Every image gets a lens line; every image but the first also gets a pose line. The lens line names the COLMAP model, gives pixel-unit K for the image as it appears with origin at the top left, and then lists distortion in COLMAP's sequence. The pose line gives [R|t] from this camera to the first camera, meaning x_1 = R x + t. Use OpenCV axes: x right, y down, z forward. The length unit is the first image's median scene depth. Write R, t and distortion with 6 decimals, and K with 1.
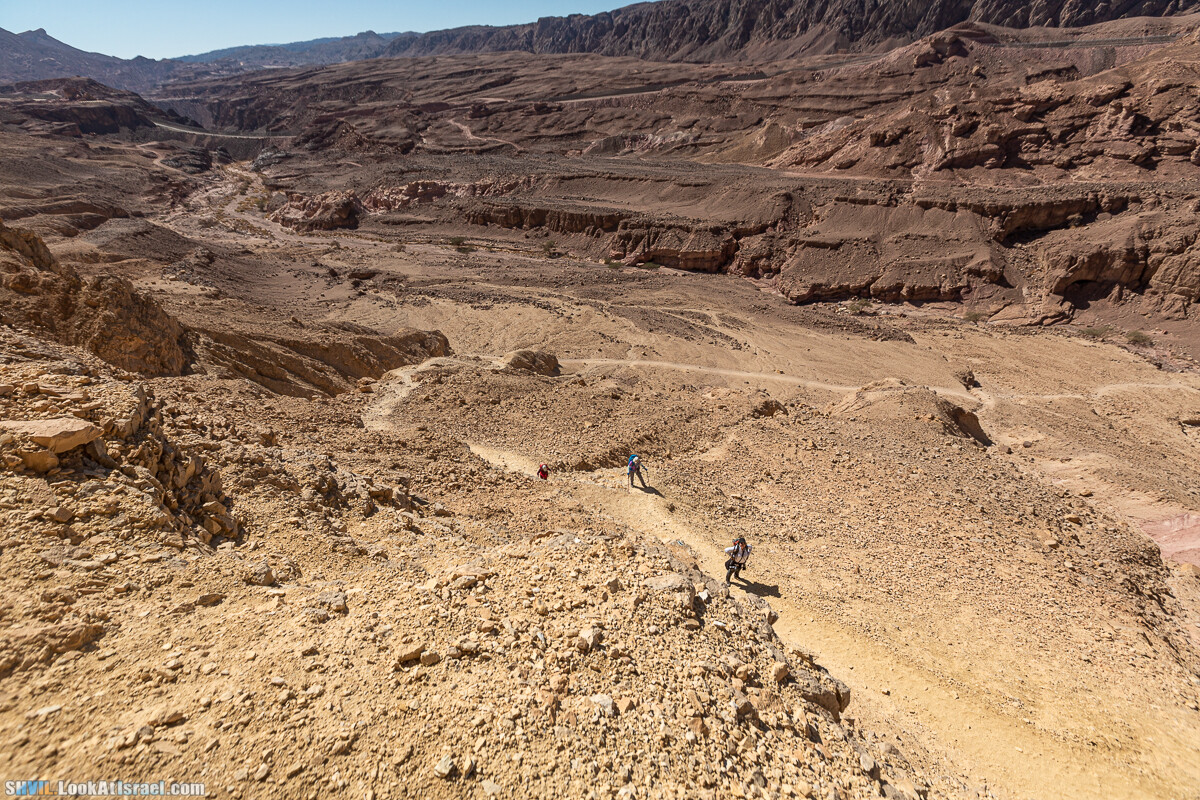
lens RADIAL K [[546.7, 0, 603.3], [0, 546.7, 398.7], [0, 0, 1]] dist [0.002115, -0.000637]
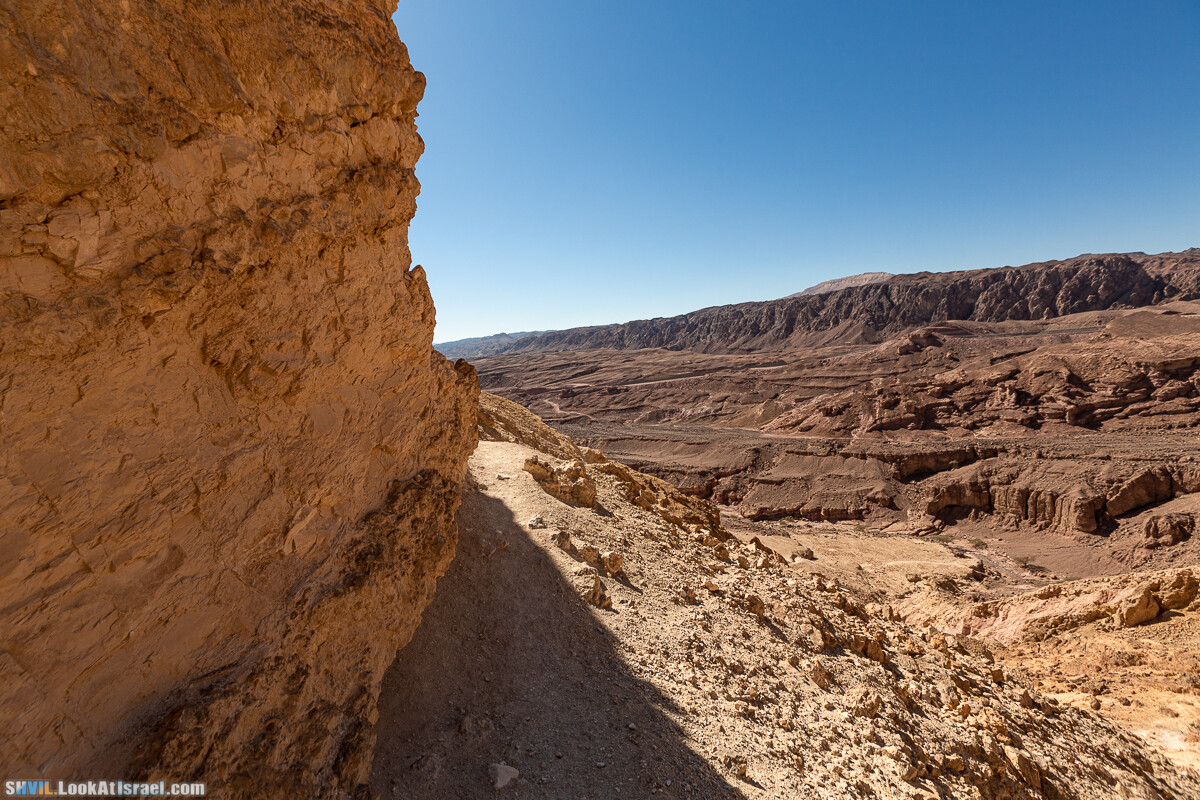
lens RADIAL K [[546.7, 0, 599.0], [0, 546.7, 399.6], [0, 0, 1]] dist [0.002115, -0.000637]
pose [[0.984583, -0.026048, -0.172965, 0.173639], [-0.052241, 0.899926, -0.432902, 0.137147], [0.166932, 0.435264, 0.884691, -0.355635]]
